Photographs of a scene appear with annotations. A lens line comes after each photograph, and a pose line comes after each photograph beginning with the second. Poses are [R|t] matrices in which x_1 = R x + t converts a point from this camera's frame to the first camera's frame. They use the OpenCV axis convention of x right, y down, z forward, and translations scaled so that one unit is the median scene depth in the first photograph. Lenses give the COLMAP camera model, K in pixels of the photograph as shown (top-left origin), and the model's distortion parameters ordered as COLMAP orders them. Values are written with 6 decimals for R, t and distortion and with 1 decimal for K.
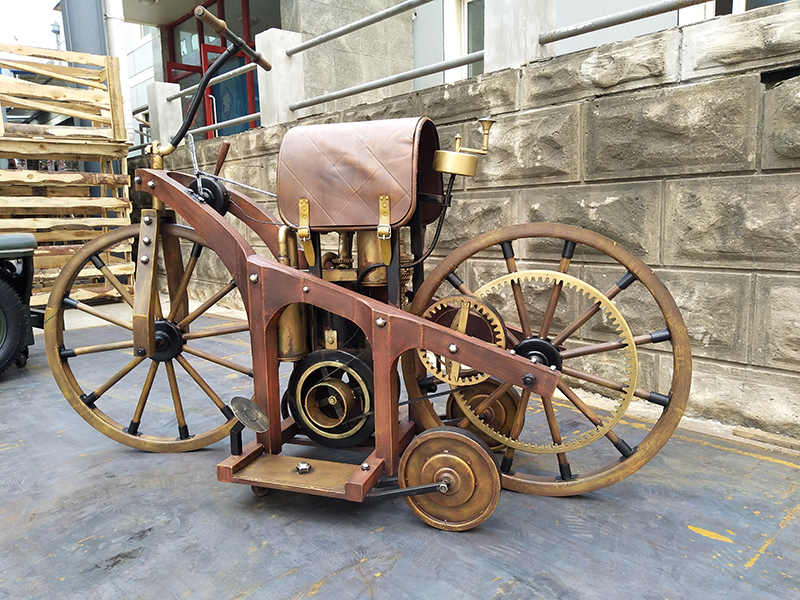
lens RADIAL K [[606.4, 0, 401.6], [0, 606.4, 303.0], [0, 0, 1]] dist [0.080313, -0.124343]
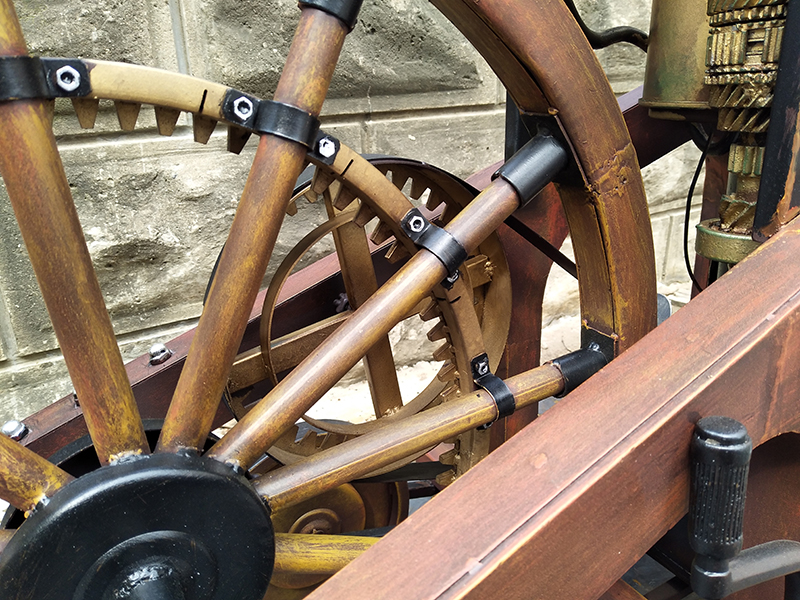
lens RADIAL K [[606.4, 0, 397.2], [0, 606.4, 297.7], [0, 0, 1]] dist [0.080313, -0.124343]
pose [[0.177786, -0.318355, 0.931151, -0.190139], [0.180075, 0.940773, 0.287263, -0.073403], [-0.967453, 0.116605, 0.224584, 1.004428]]
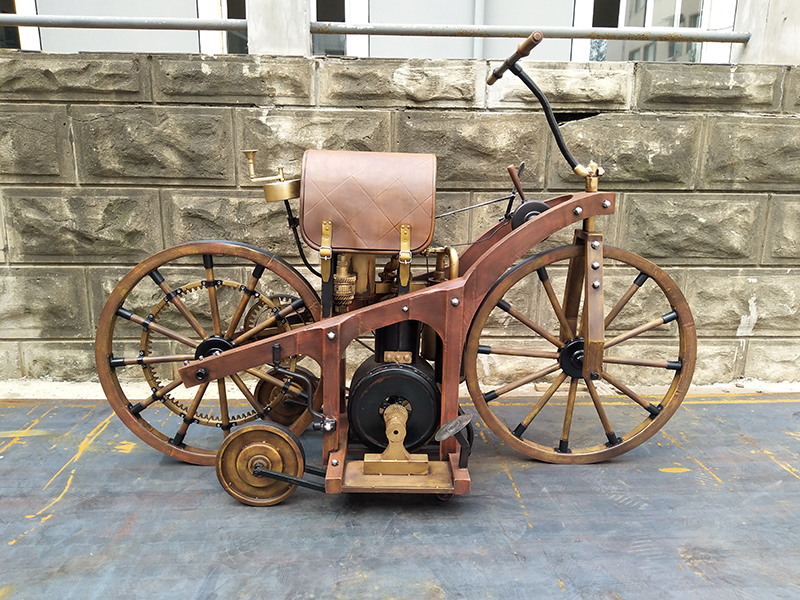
lens RADIAL K [[606.4, 0, 399.6], [0, 606.4, 304.5], [0, 0, 1]] dist [0.080313, -0.124343]
pose [[0.627726, -0.142398, 0.765299, -0.571642], [0.087261, 0.989802, 0.112597, -0.131538], [-0.773528, -0.003899, 0.633750, 0.374131]]
